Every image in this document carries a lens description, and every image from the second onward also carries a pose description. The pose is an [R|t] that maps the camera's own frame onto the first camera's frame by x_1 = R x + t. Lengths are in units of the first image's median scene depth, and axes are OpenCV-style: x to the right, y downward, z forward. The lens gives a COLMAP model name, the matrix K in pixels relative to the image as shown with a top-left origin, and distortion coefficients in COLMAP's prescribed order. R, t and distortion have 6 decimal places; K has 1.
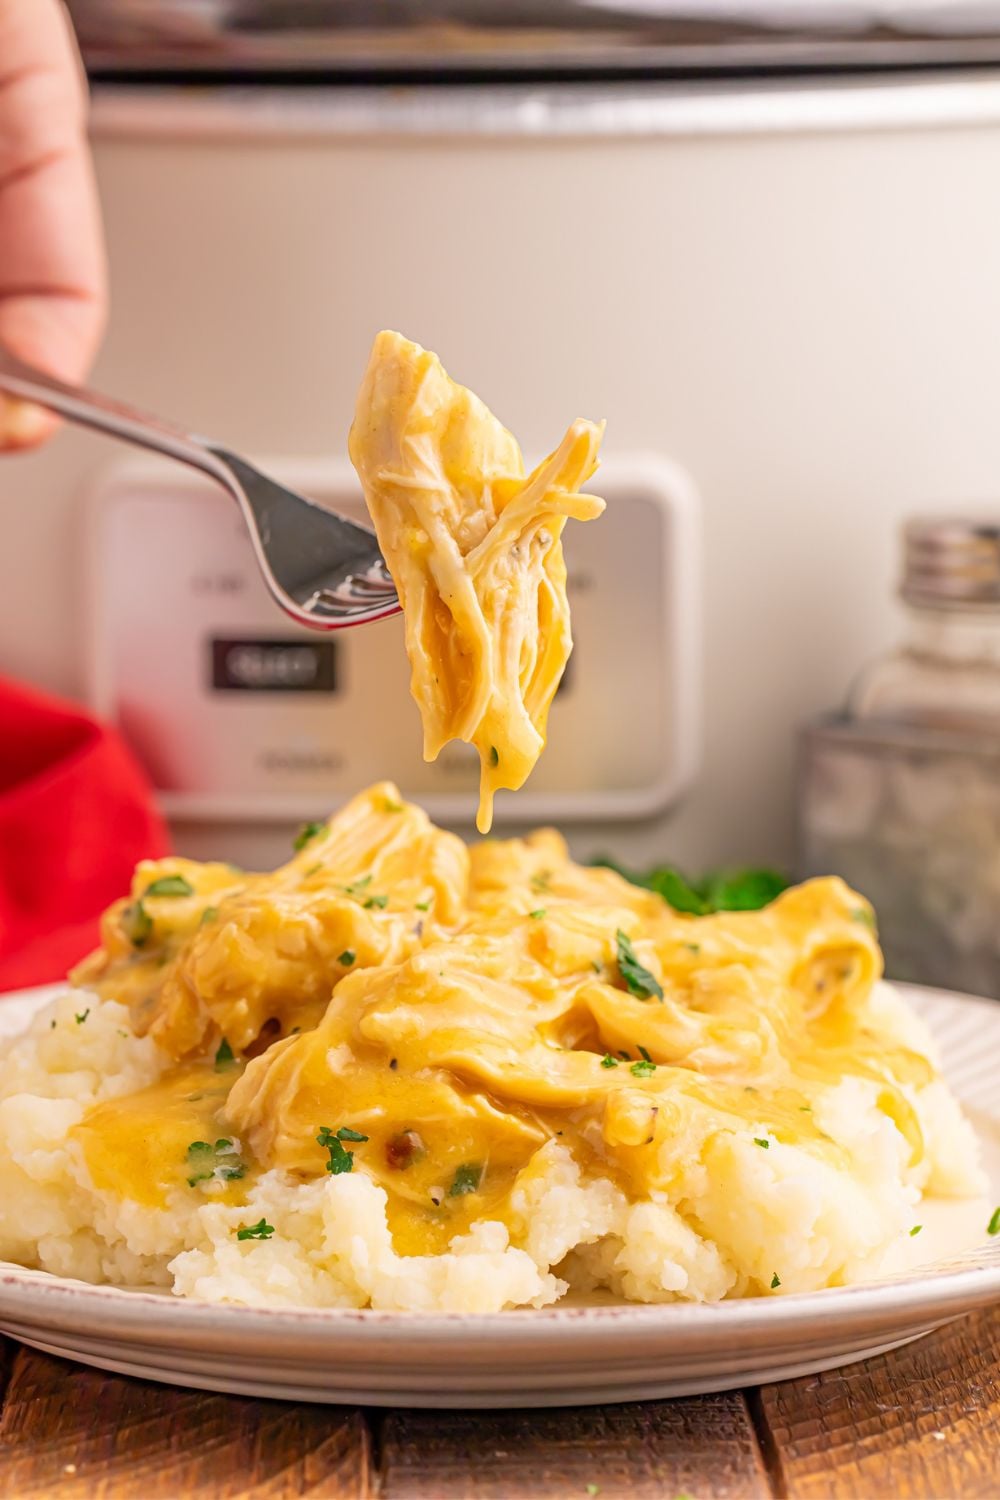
lens RADIAL K [[4822.5, 0, 500.0], [0, 4822.5, 750.0], [0, 0, 1]] dist [0.032054, 1.383697]
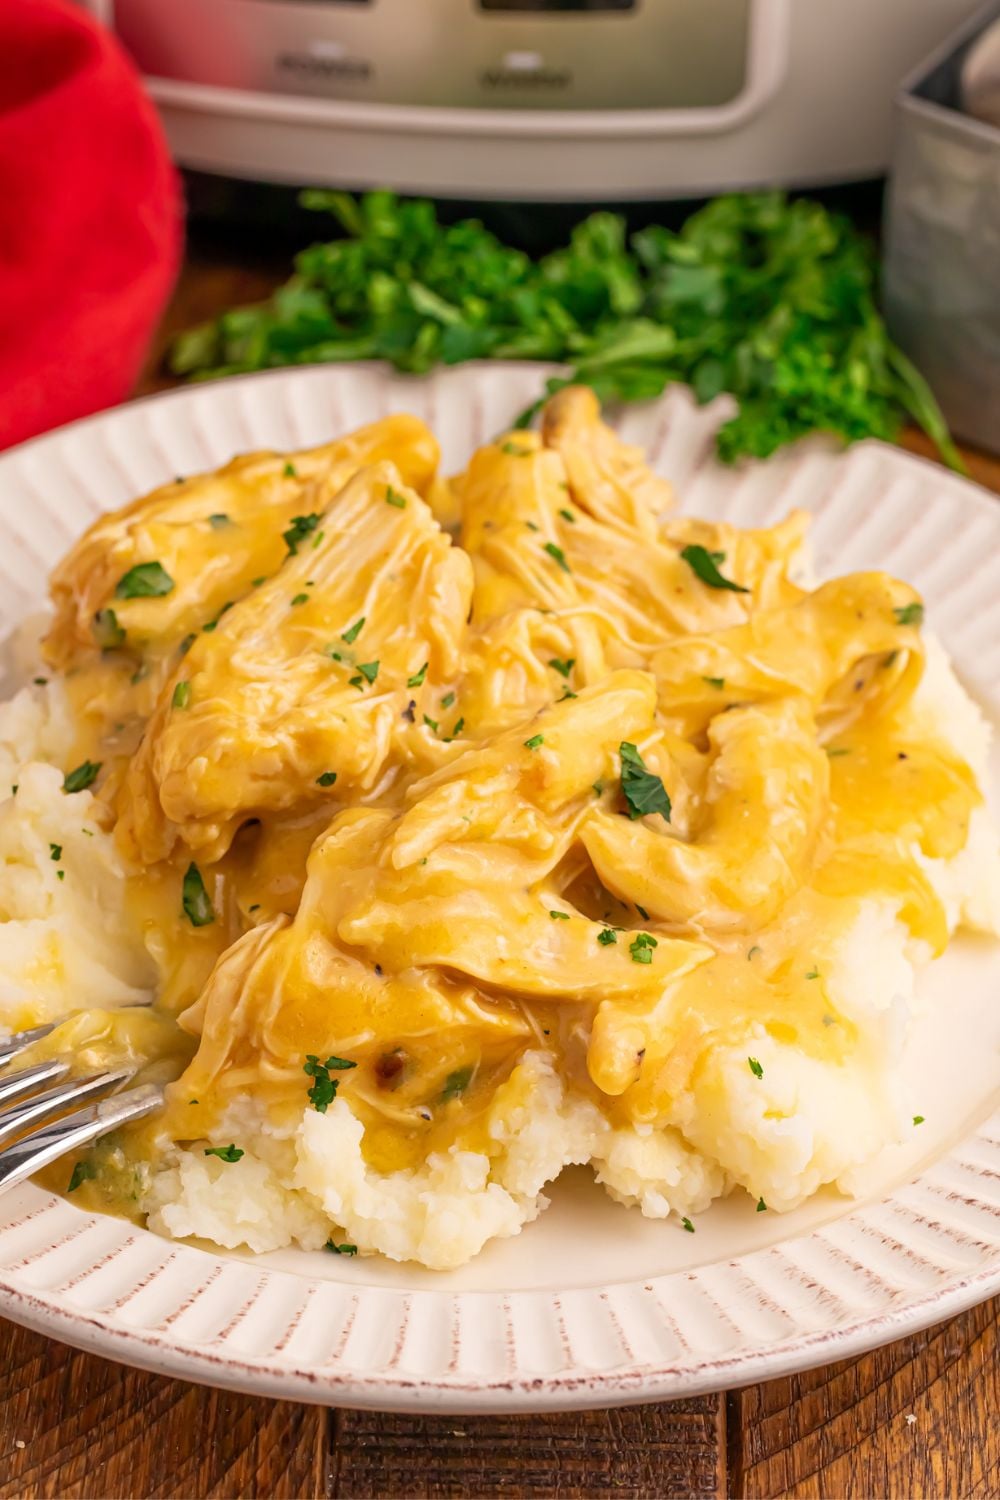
lens RADIAL K [[5953.4, 0, 500.0], [0, 5953.4, 750.0], [0, 0, 1]] dist [0.025735, 2.289631]
pose [[0.998514, 0.045192, -0.030461, 0.036134], [-0.025032, 0.876778, 0.480243, -0.517184], [0.048410, -0.478767, 0.876606, 0.005767]]
